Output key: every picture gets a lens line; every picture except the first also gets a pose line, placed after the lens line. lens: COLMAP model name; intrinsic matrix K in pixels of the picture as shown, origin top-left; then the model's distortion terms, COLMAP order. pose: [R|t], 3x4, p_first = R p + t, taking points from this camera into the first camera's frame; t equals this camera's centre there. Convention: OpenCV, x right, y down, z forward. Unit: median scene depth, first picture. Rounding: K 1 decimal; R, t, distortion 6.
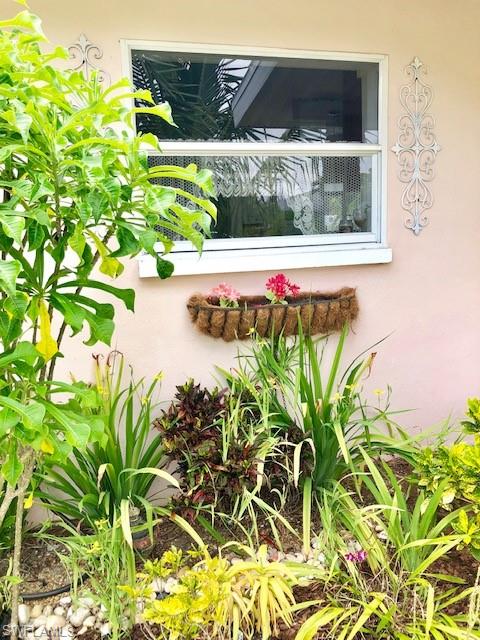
lens RADIAL K [[538.1, 0, 240.0], [0, 538.1, 320.0], [0, 0, 1]] dist [0.005465, 0.000471]
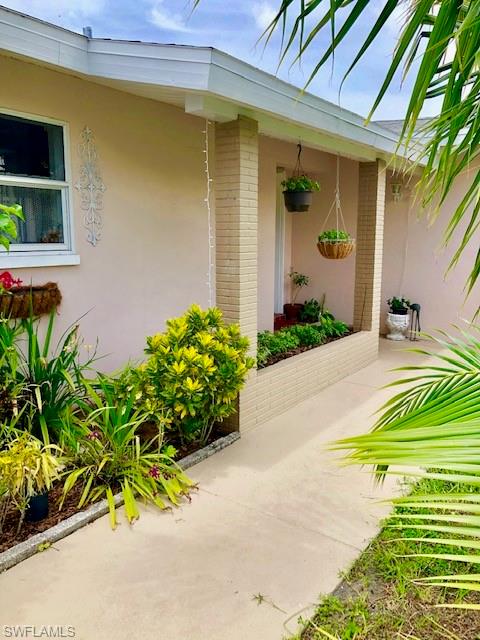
lens RADIAL K [[529.8, 0, 239.6], [0, 529.8, 323.1], [0, 0, 1]] dist [-0.003432, 0.005768]
pose [[0.791366, -0.062780, 0.608110, -0.260338], [0.072082, 0.997357, 0.009161, 0.068800], [-0.607078, 0.036584, 0.793800, -0.388098]]
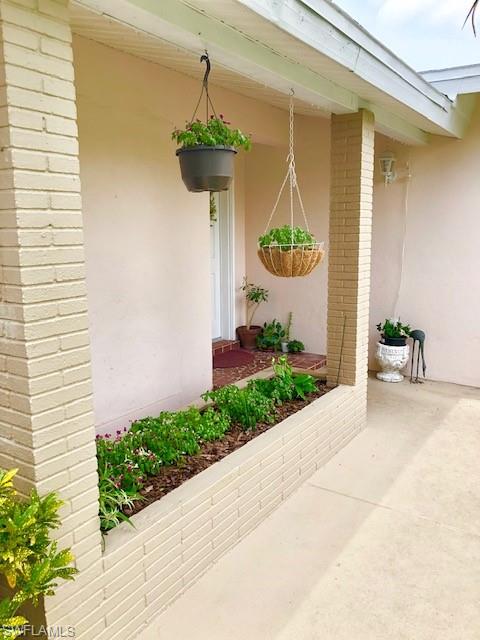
lens RADIAL K [[538.1, 0, 240.0], [0, 538.1, 320.0], [0, 0, 1]] dist [0.005465, 0.000471]
pose [[0.770447, -0.074325, 0.633156, 0.347482], [0.085792, 0.996234, 0.012552, -0.044300], [-0.631705, 0.044649, 0.773922, 0.080936]]
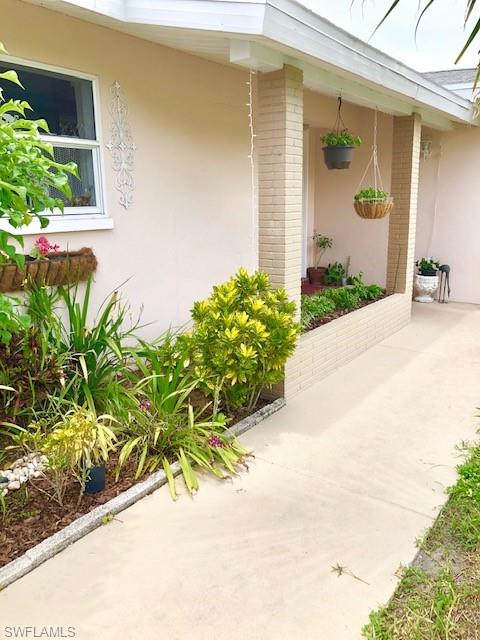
lens RADIAL K [[527.9, 0, 243.2], [0, 527.9, 322.9], [0, 0, 1]] dist [0.003257, -0.006584]
pose [[0.791806, -0.114287, 0.599985, -0.307324], [0.087441, 0.993430, 0.073835, 0.064552], [-0.604481, -0.006000, 0.796597, -0.292692]]
